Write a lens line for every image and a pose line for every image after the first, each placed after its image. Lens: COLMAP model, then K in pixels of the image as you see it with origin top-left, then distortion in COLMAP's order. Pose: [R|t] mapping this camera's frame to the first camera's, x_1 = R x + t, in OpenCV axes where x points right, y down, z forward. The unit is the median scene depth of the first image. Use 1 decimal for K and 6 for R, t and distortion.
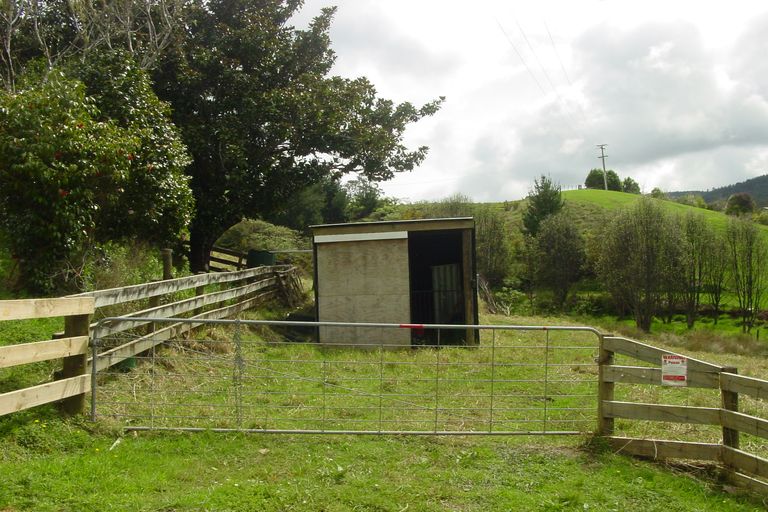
lens RADIAL K [[800.6, 0, 389.1], [0, 800.6, 258.3], [0, 0, 1]] dist [-0.055958, 0.000000]
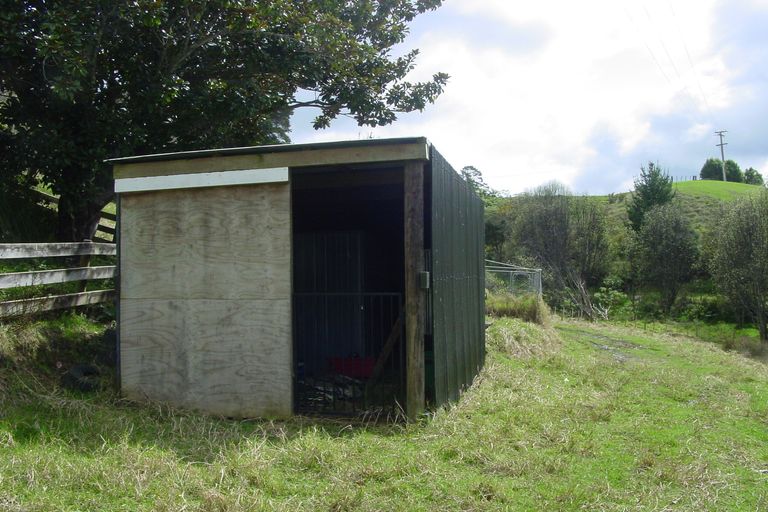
lens RADIAL K [[800.6, 0, 377.1], [0, 800.6, 261.4], [0, 0, 1]] dist [-0.055958, 0.000000]
pose [[0.989249, 0.018225, -0.145099, 0.030513], [-0.016869, 0.999802, 0.010569, 0.003422], [0.145263, -0.008008, 0.989361, 0.113550]]
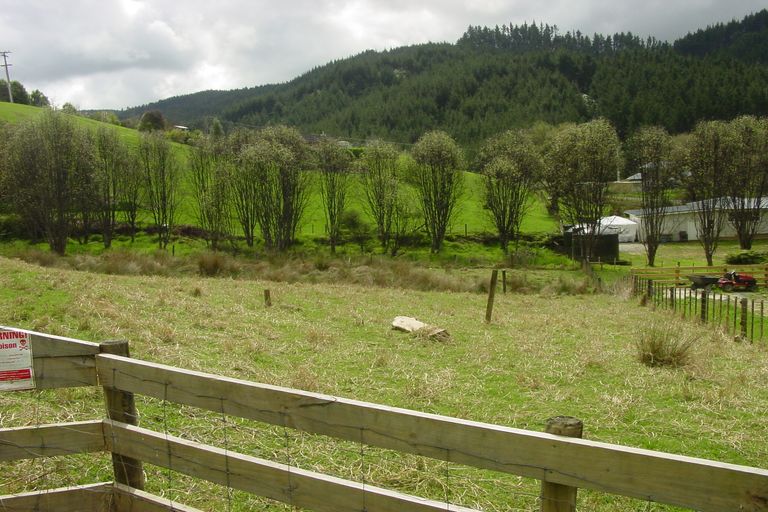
lens RADIAL K [[800.6, 0, 382.0], [0, 800.6, 260.5], [0, 0, 1]] dist [-0.055958, 0.000000]
pose [[0.768970, -0.077471, 0.634573, 0.020752], [0.011120, 0.994101, 0.107888, 0.002539], [-0.639188, -0.075906, 0.765295, 0.042898]]
